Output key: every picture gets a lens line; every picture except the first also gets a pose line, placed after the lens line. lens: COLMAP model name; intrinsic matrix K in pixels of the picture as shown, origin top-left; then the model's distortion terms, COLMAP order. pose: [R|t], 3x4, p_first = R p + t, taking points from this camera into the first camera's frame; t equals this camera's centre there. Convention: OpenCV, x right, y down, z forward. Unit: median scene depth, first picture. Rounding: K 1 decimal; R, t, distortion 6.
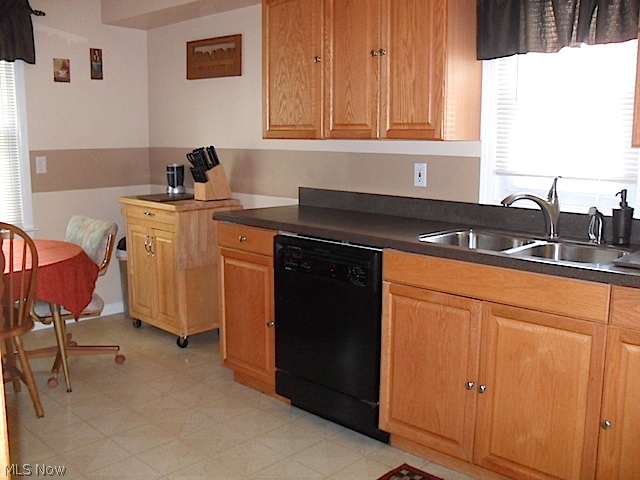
lens RADIAL K [[658.3, 0, 320.0], [0, 658.3, 240.0], [0, 0, 1]] dist [-0.216982, 0.264230]
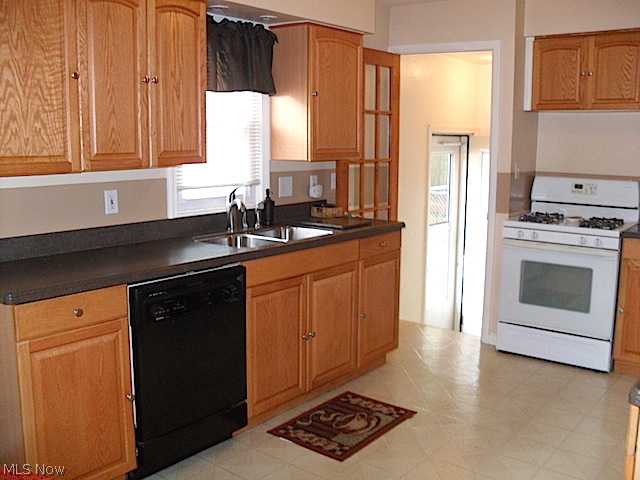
lens RADIAL K [[658.3, 0, 320.0], [0, 658.3, 240.0], [0, 0, 1]] dist [-0.216982, 0.264230]
pose [[-0.102150, -0.160609, 0.981718, -0.839231], [0.152505, 0.972686, 0.175000, -0.165284], [-0.983009, 0.167593, -0.074866, 0.770571]]
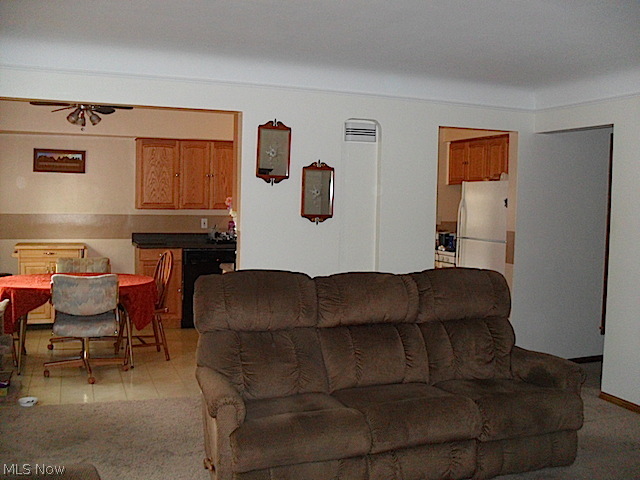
lens RADIAL K [[658.3, 0, 320.0], [0, 658.3, 240.0], [0, 0, 1]] dist [-0.216982, 0.264230]
pose [[0.422940, -0.055549, 0.904453, -1.858110], [0.128280, 0.991738, 0.000923, 0.014490], [-0.897032, 0.115633, 0.426572, -0.412491]]
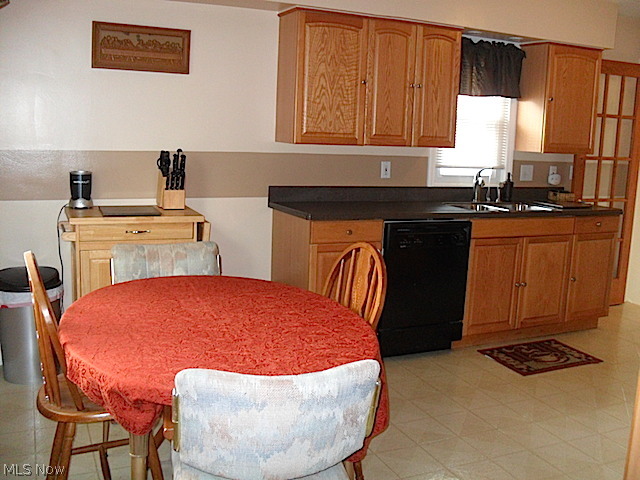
lens RADIAL K [[658.3, 0, 320.0], [0, 658.3, 240.0], [0, 0, 1]] dist [-0.216982, 0.264230]
pose [[0.365321, -0.146422, 0.919294, -1.208827], [0.112203, 0.987278, 0.112661, -0.124880], [-0.924095, 0.061990, 0.377102, 0.607418]]
